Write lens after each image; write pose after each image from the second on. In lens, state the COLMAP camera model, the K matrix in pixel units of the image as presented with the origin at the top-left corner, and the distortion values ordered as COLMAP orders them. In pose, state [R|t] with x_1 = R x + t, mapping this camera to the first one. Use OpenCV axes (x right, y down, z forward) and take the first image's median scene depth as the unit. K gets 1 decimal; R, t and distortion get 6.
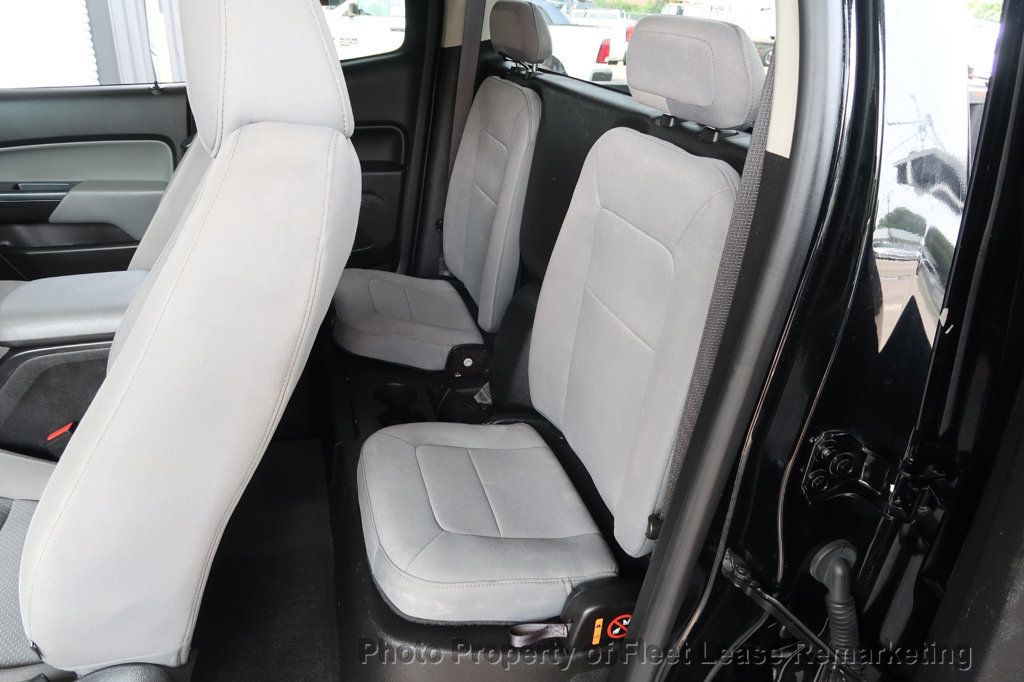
lens RADIAL K [[706.8, 0, 512.9], [0, 706.8, 339.9], [0, 0, 1]] dist [-0.024376, 0.007817]
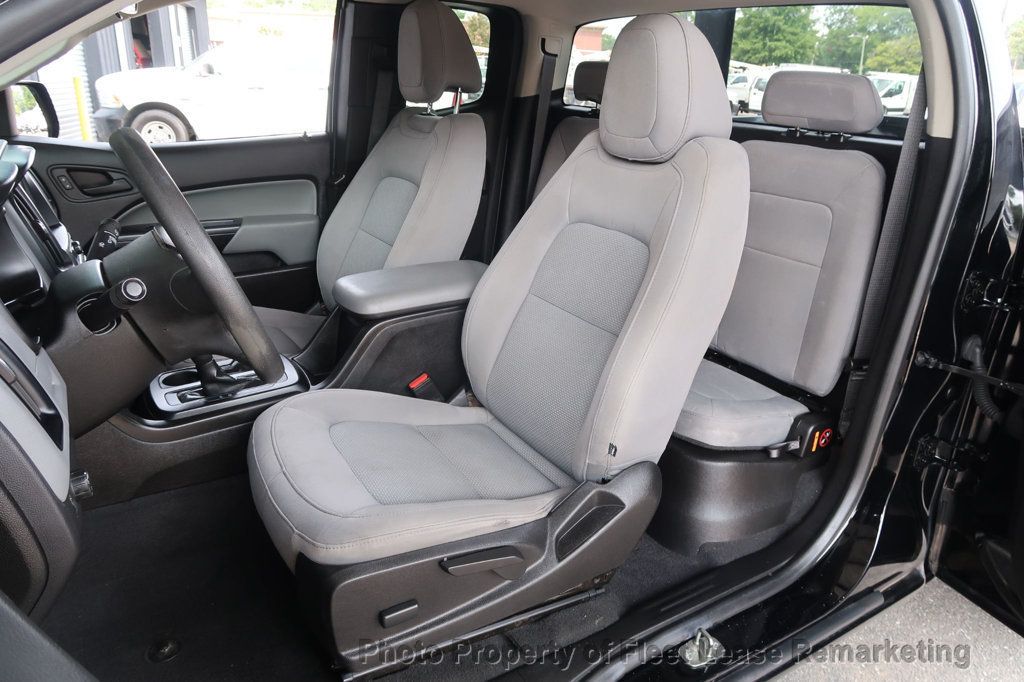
lens RADIAL K [[706.8, 0, 509.8], [0, 706.8, 337.4], [0, 0, 1]] dist [-0.024376, 0.007817]
pose [[0.966942, -0.112388, 0.228894, -0.887064], [0.127355, 0.990511, -0.051655, 0.168372], [-0.220916, 0.079098, 0.972080, -0.426769]]
